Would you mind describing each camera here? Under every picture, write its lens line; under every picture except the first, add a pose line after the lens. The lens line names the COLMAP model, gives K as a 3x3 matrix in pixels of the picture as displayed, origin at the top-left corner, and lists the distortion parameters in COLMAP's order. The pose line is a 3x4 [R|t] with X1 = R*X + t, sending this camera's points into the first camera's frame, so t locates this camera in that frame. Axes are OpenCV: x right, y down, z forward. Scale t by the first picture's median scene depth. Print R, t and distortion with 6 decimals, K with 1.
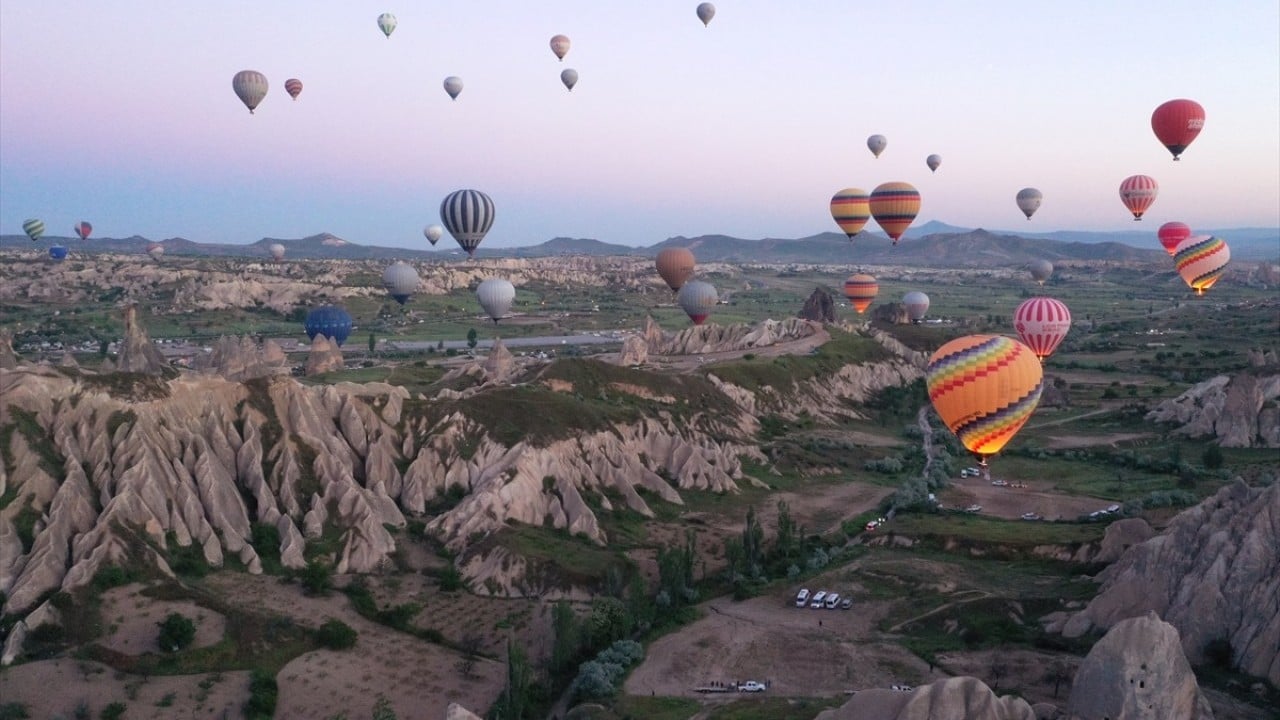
lens RADIAL K [[1054.8, 0, 636.6], [0, 1054.8, 360.6], [0, 0, 1]] dist [-0.011419, 0.026283]
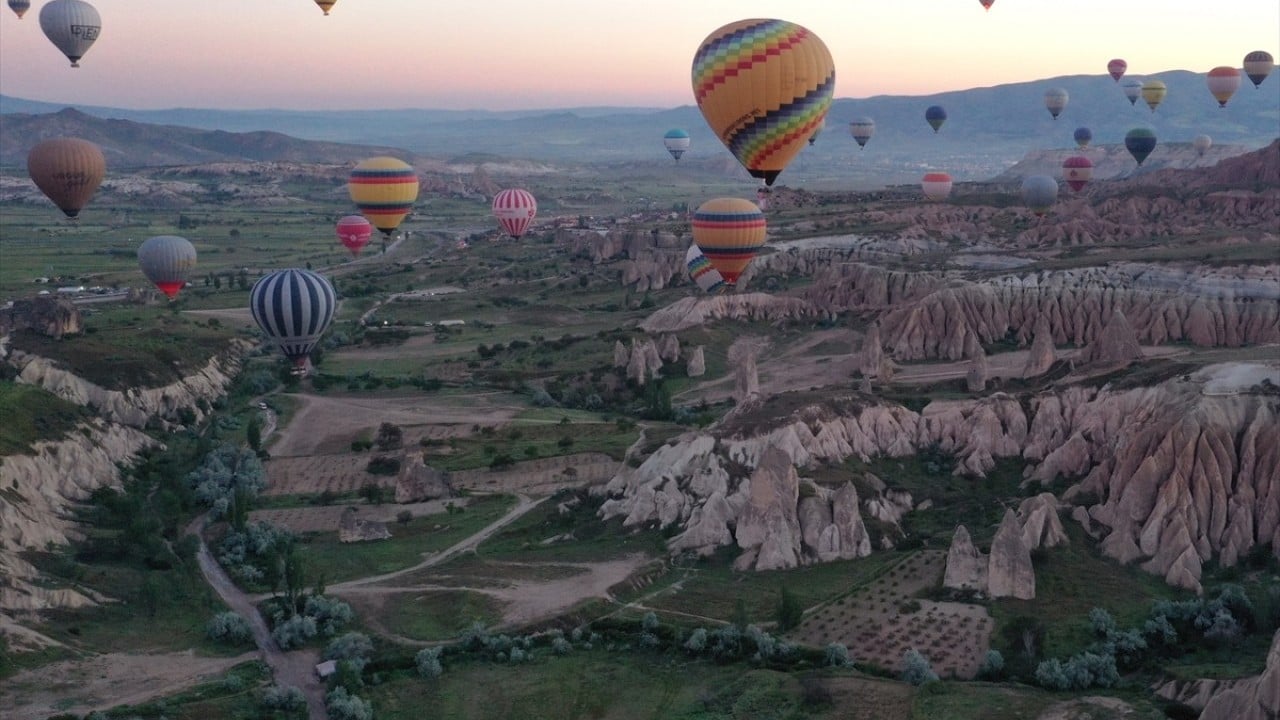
lens RADIAL K [[1377.5, 0, 729.4], [0, 1377.5, 367.1], [0, 0, 1]] dist [0.014095, 0.000000]
pose [[0.708976, -0.118380, 0.695226, -0.010715], [0.065592, 0.992607, 0.102126, -0.130763], [-0.702176, -0.026804, 0.711499, 0.465780]]
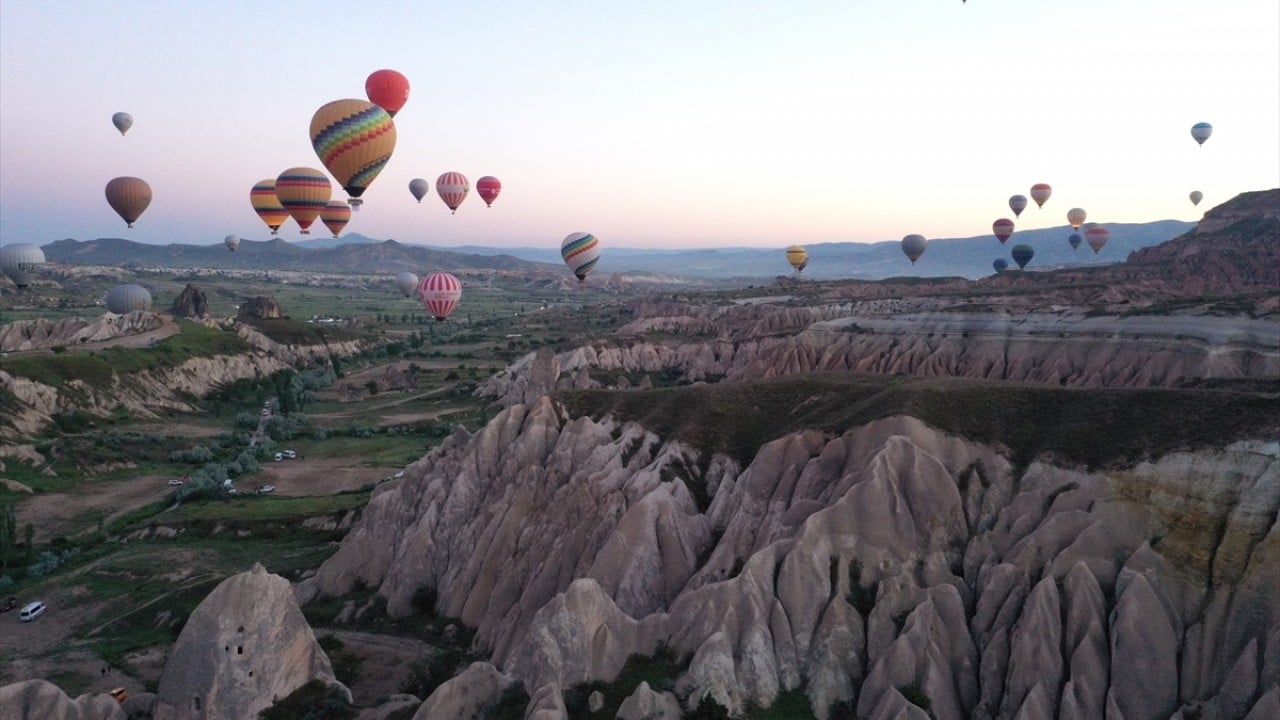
lens RADIAL K [[990.3, 0, 642.5], [0, 990.3, 364.3], [0, 0, 1]] dist [0.015220, -0.009519]
pose [[0.858464, -0.032033, 0.511873, 0.139459], [0.035377, 0.999369, 0.003208, 0.032835], [-0.511653, 0.015355, 0.859055, 0.052103]]
